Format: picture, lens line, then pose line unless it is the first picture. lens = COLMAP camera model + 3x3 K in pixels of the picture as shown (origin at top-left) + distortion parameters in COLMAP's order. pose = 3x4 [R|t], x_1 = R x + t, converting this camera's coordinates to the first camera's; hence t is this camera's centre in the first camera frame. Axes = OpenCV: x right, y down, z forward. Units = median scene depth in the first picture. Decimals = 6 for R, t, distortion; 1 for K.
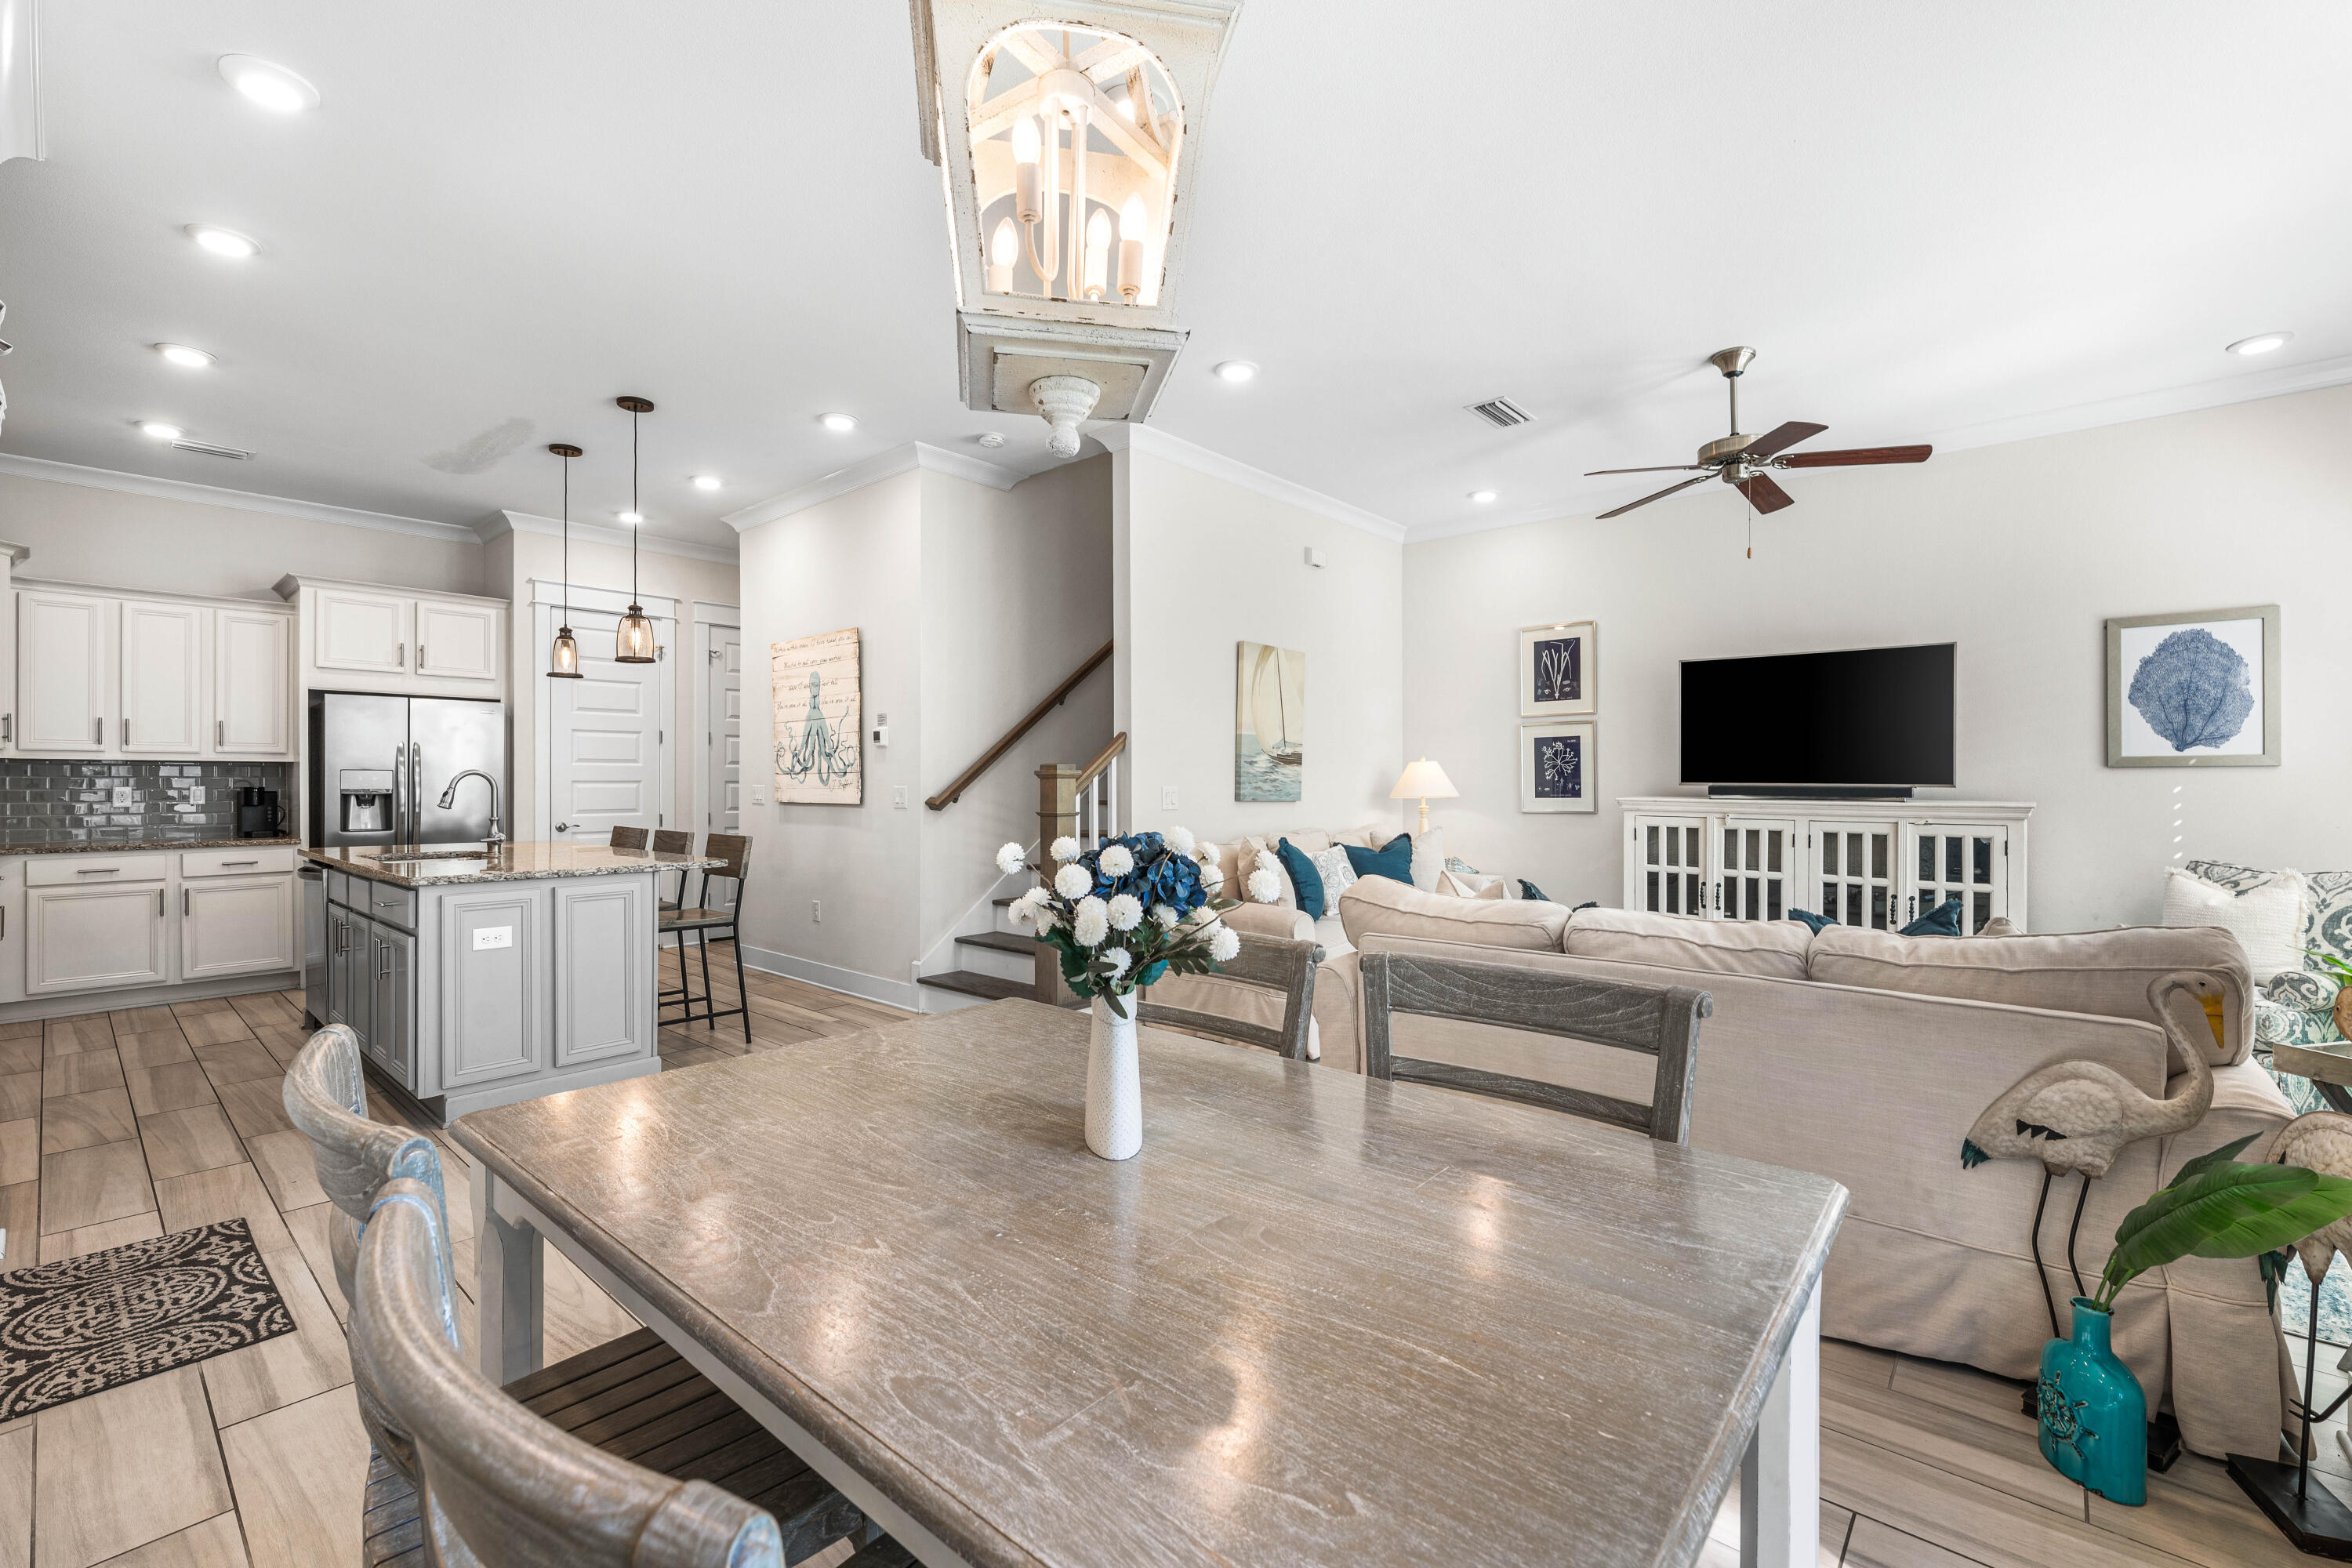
lens RADIAL K [[976.4, 0, 1176.0], [0, 976.4, 784.0], [0, 0, 1]] dist [-0.000183, -0.000048]
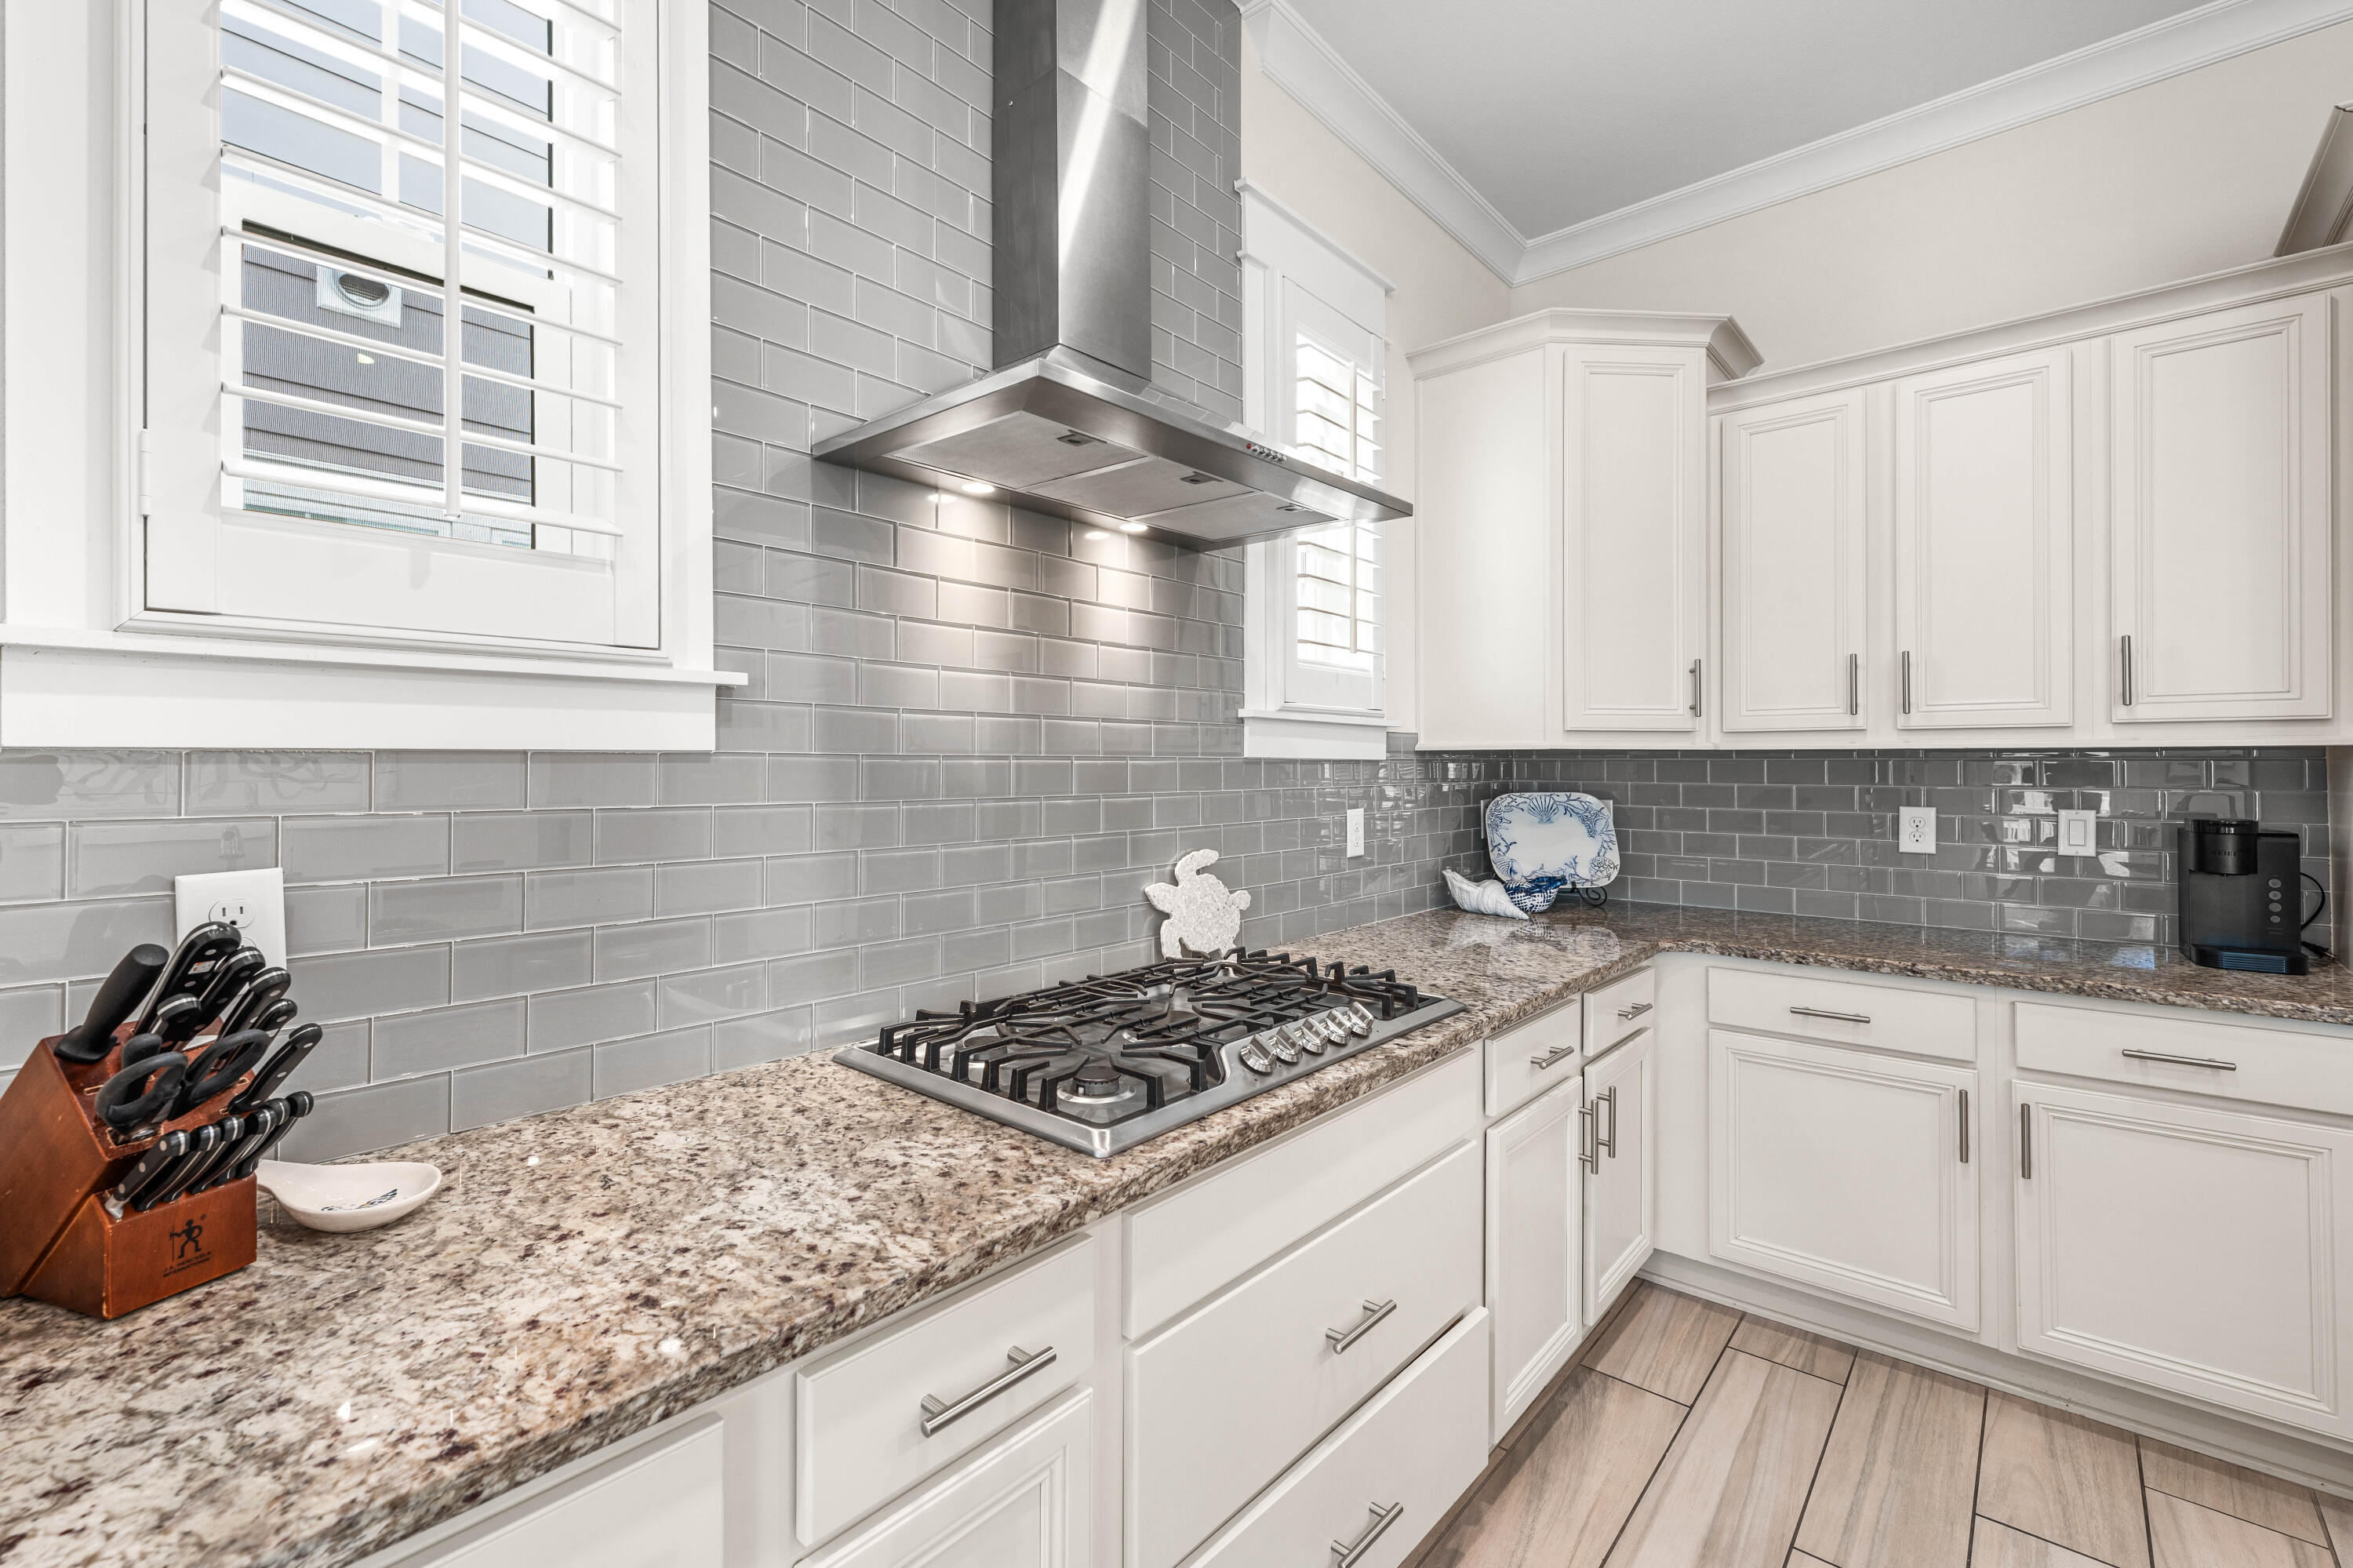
lens RADIAL K [[1005.2, 0, 1180.6], [0, 1005.2, 771.7], [0, 0, 1]] dist [0.000899, 0.000475]
pose [[0.002192, 0.017254, -0.999849, -0.634805], [0.007499, 0.999823, 0.017270, -0.024482], [0.999969, -0.007536, 0.002062, 0.678216]]
